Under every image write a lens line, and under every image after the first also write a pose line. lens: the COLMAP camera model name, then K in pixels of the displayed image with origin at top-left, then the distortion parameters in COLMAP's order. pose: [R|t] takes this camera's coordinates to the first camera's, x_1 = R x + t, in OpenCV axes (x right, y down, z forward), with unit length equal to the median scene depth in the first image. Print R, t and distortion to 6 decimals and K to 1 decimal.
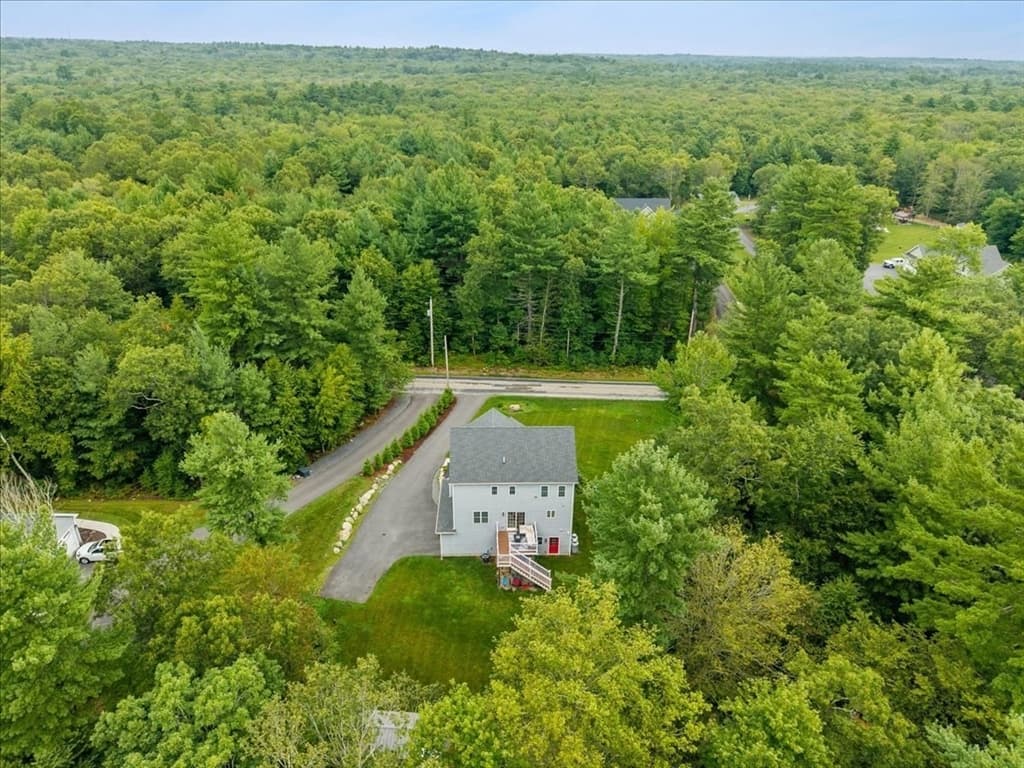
lens RADIAL K [[683.0, 0, 514.1], [0, 683.0, 380.8], [0, 0, 1]] dist [0.017632, -0.016384]
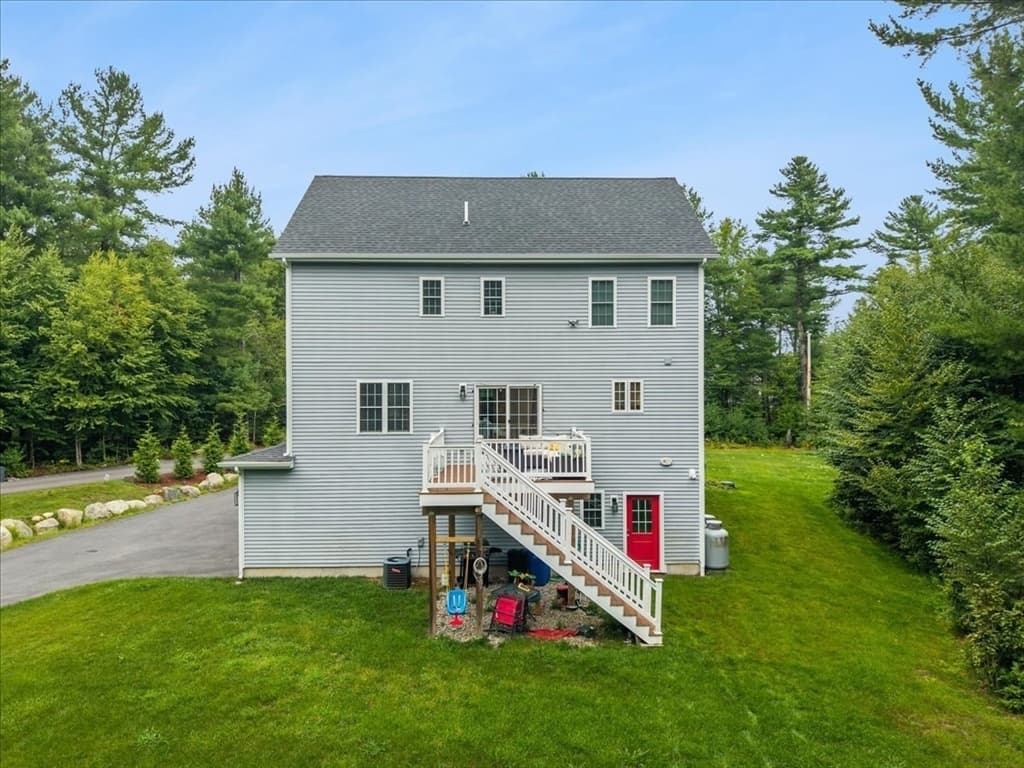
lens RADIAL K [[683.0, 0, 510.5], [0, 683.0, 384.8], [0, 0, 1]] dist [0.017632, -0.016384]
pose [[0.999870, -0.013797, -0.008333, 0.004805], [0.008984, 0.906280, -0.422583, 0.220661], [0.013383, 0.422453, 0.906286, 0.519140]]
